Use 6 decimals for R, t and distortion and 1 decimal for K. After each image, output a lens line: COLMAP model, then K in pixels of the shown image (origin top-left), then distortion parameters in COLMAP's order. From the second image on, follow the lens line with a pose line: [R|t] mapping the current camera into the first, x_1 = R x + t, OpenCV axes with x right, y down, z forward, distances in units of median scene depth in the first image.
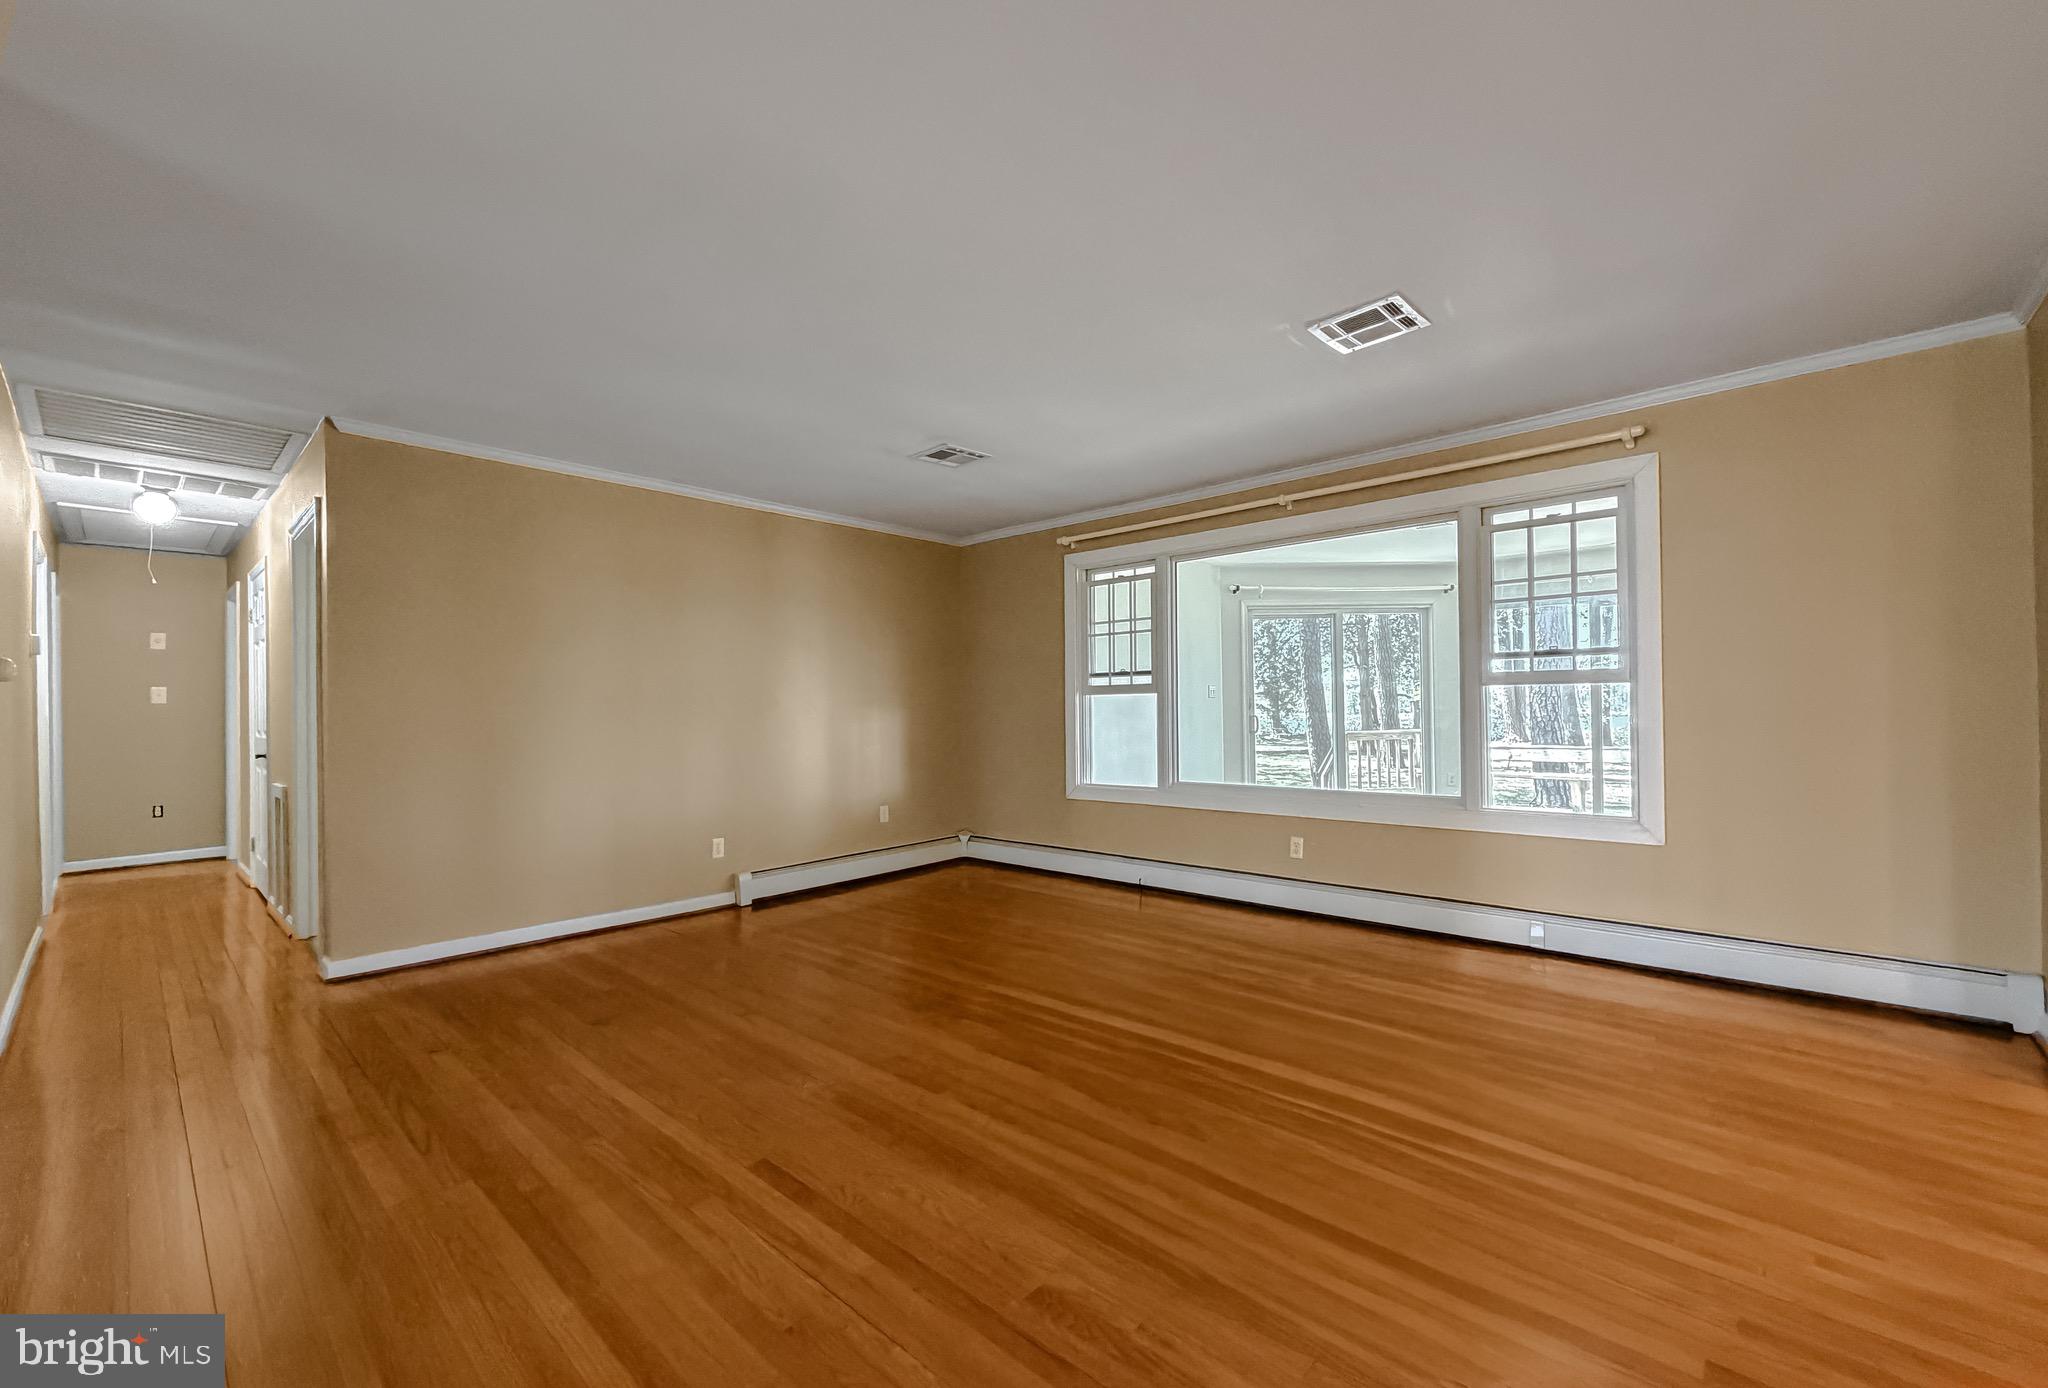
lens RADIAL K [[829.3, 0, 1015.2], [0, 829.3, 707.2], [0, 0, 1]] dist [0.003771, -0.000979]
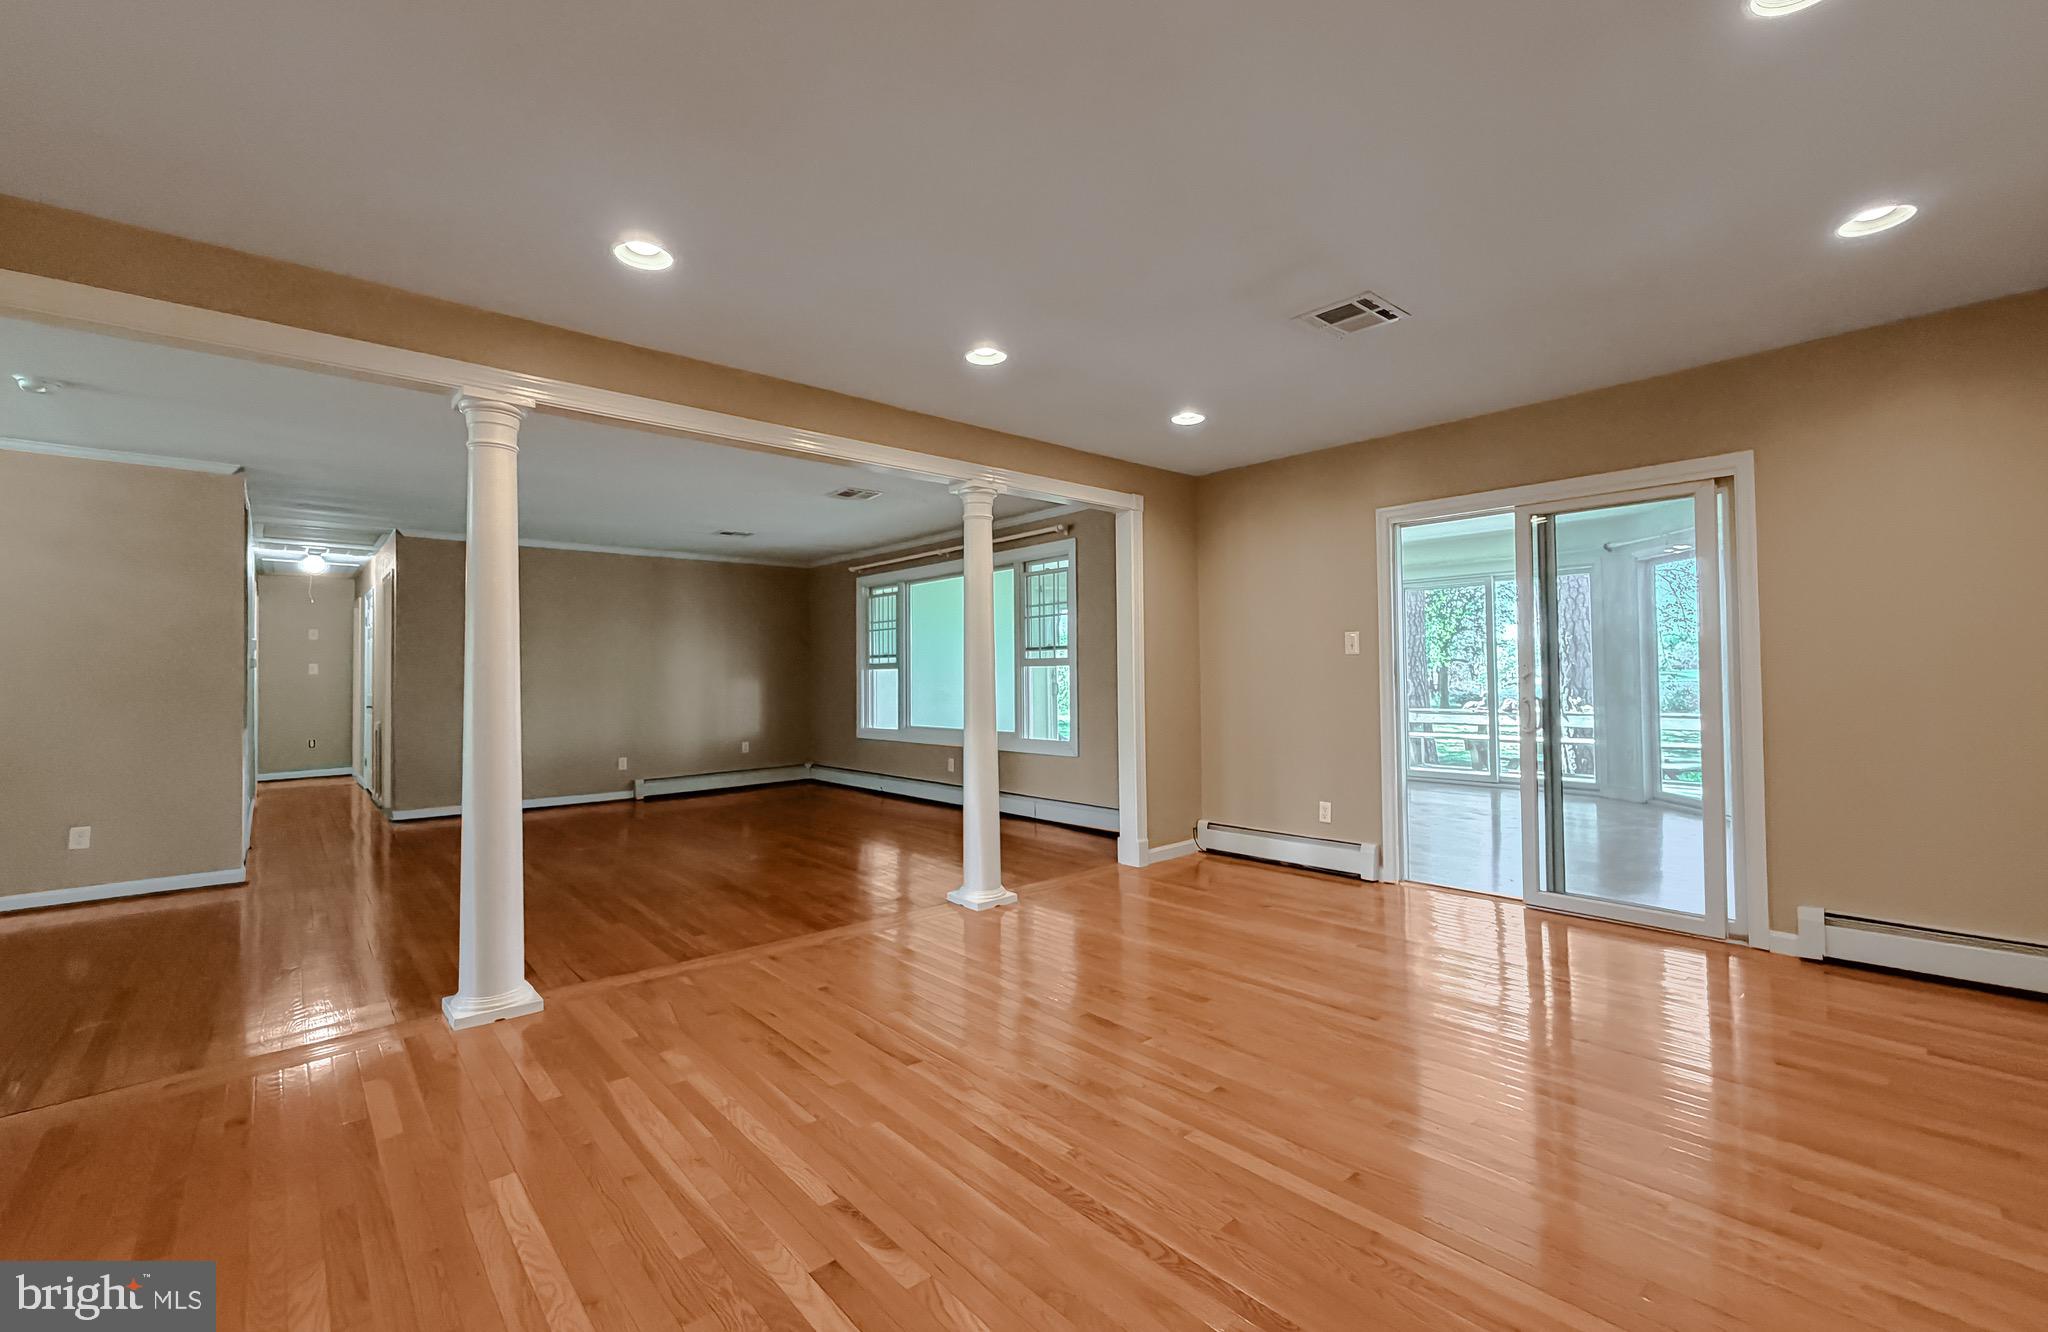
lens RADIAL K [[839.4, 0, 1020.2], [0, 839.4, 662.9], [0, 0, 1]] dist [-0.001019, -0.000006]
pose [[0.995291, -0.001810, -0.096920, 0.526248], [0.000408, 0.999895, -0.014486, -0.005194], [0.096936, 0.014378, 0.995187, -0.521095]]
